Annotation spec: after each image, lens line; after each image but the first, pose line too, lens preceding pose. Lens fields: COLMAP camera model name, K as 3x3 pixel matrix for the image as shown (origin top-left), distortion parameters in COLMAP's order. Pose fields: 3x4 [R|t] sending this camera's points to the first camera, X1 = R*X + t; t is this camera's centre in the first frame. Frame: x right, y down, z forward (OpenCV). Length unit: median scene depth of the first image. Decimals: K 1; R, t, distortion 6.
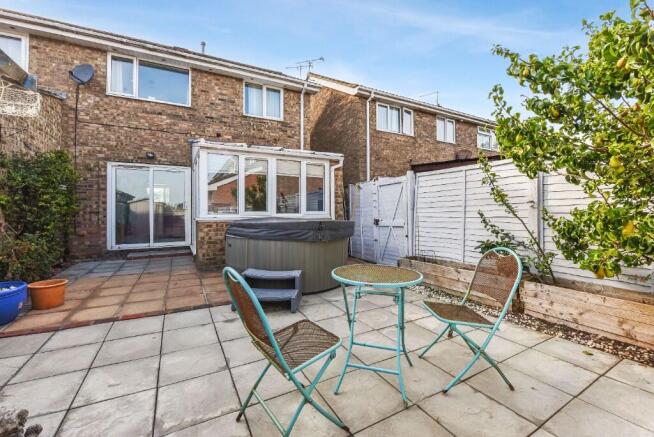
lens RADIAL K [[259.6, 0, 322.8], [0, 259.6, 215.2], [0, 0, 1]] dist [-0.003282, -0.001657]
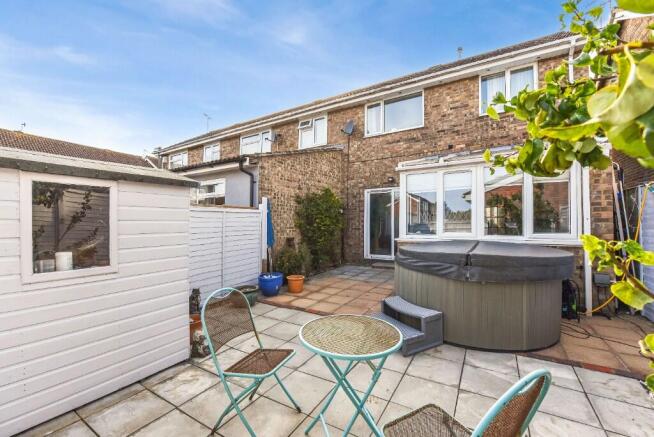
lens RADIAL K [[279.6, 0, 332.2], [0, 279.6, 221.4], [0, 0, 1]] dist [-0.016001, -0.000271]
pose [[0.524382, -0.003404, -0.851476, 0.269104], [-0.005540, 0.999957, -0.007409, -0.036323], [0.851465, 0.008603, 0.524341, 0.134151]]
